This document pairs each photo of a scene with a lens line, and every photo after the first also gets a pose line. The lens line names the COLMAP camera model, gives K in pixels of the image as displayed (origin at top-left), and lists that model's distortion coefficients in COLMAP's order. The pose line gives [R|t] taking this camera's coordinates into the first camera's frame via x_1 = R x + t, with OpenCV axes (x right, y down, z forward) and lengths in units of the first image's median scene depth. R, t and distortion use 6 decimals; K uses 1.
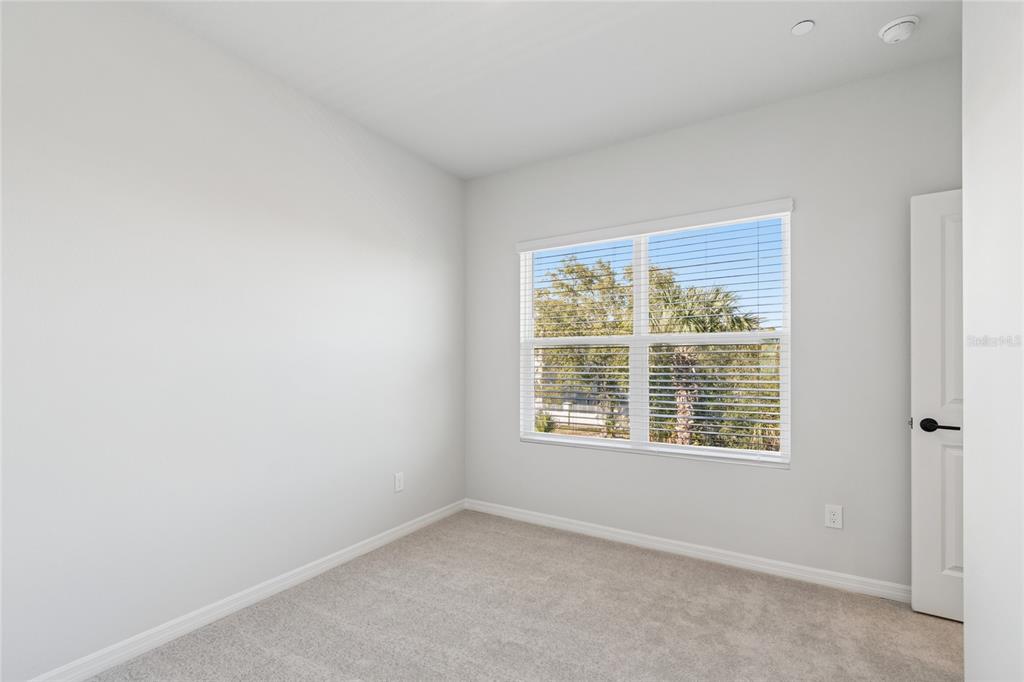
lens RADIAL K [[455.2, 0, 516.0], [0, 455.2, 356.3], [0, 0, 1]] dist [0.001240, -0.000738]
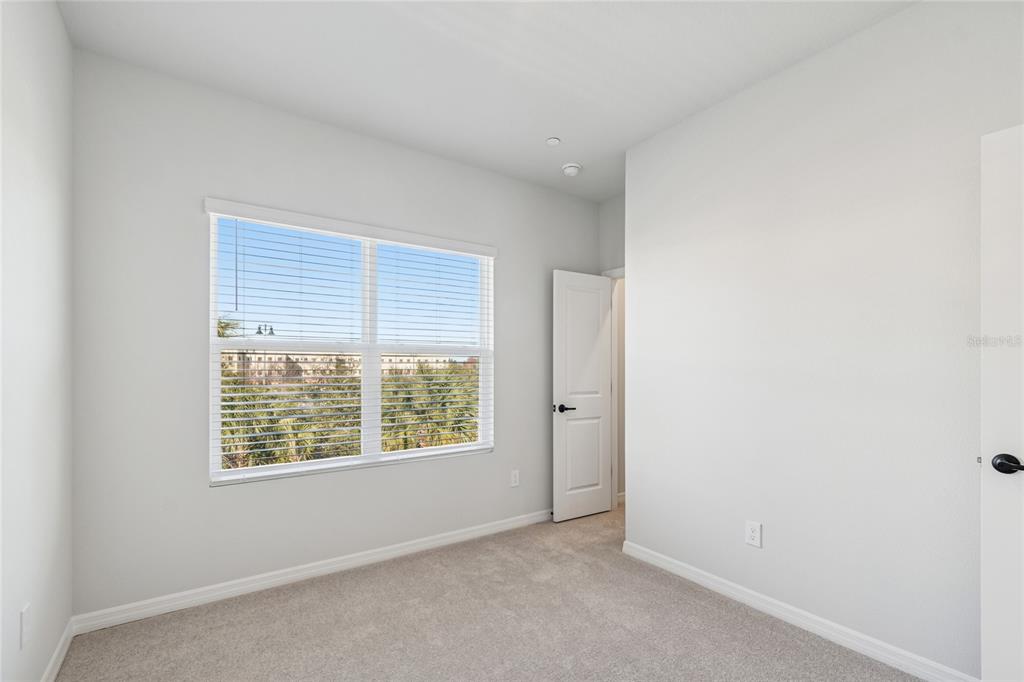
lens RADIAL K [[455.2, 0, 524.7], [0, 455.2, 366.0], [0, 0, 1]] dist [0.001240, -0.000738]
pose [[0.394195, 0.006941, 0.919000, -0.611286], [-0.010693, 0.999938, -0.002965, 0.001253], [-0.918964, -0.008658, 0.394245, 0.412880]]
